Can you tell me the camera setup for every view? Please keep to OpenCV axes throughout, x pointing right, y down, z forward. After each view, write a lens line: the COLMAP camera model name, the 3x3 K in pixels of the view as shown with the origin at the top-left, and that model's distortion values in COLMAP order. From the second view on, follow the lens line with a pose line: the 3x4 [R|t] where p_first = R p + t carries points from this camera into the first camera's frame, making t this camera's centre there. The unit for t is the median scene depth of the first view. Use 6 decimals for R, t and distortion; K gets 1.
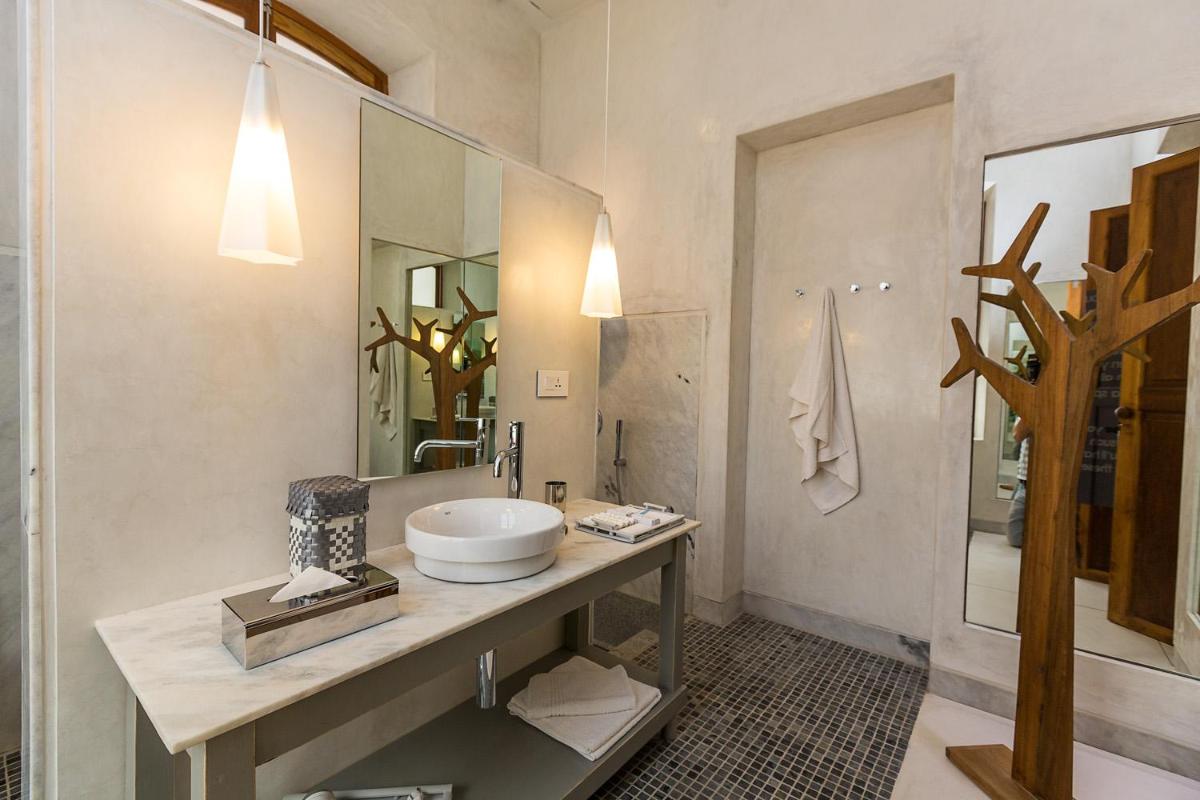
lens RADIAL K [[528.0, 0, 592.1], [0, 528.0, 398.3], [0, 0, 1]] dist [0.007275, -0.000876]
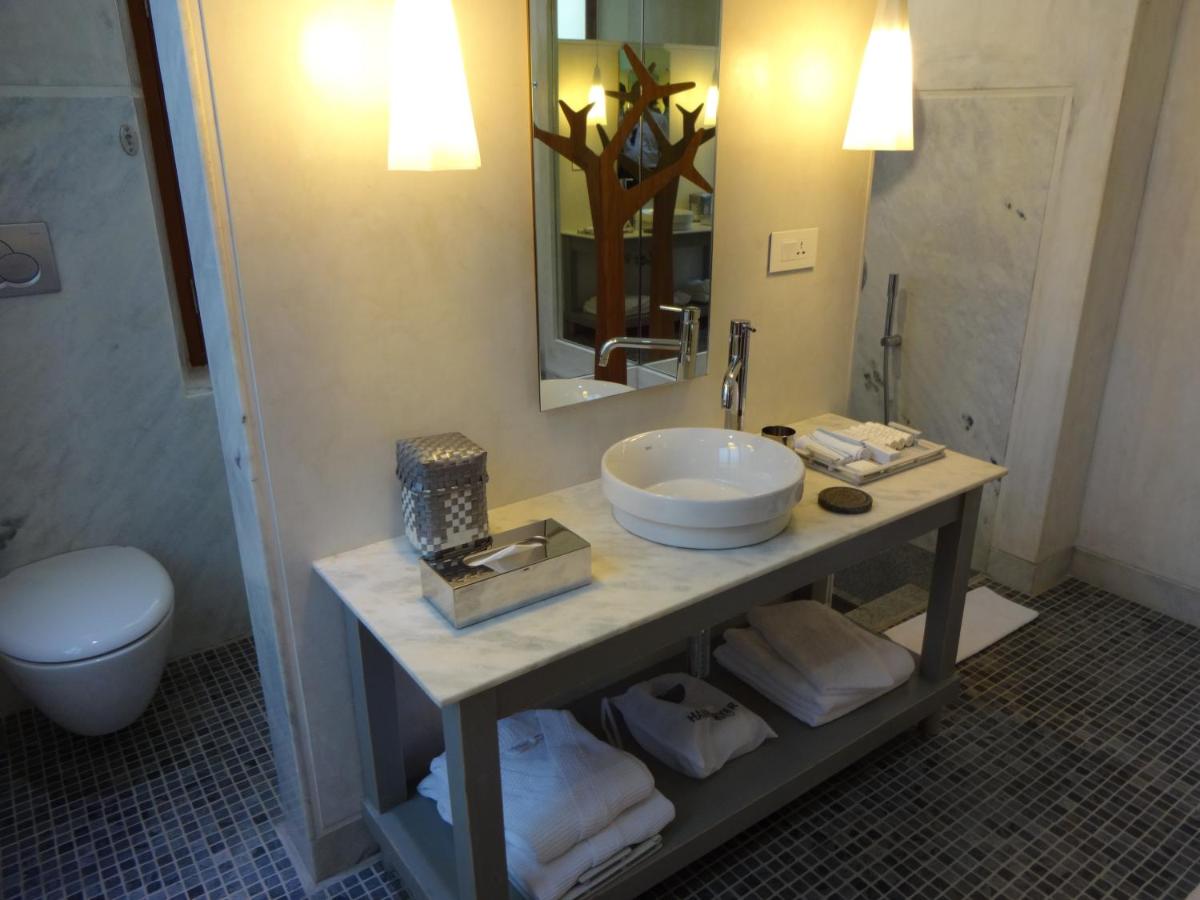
lens RADIAL K [[899.5, 0, 601.3], [0, 899.5, 451.8], [0, 0, 1]] dist [0.019153, -0.006958]
pose [[0.967346, 0.060099, -0.246232, -0.013712], [0.022456, 0.947338, 0.319446, -0.155526], [0.252463, -0.314544, 0.915054, -0.169953]]
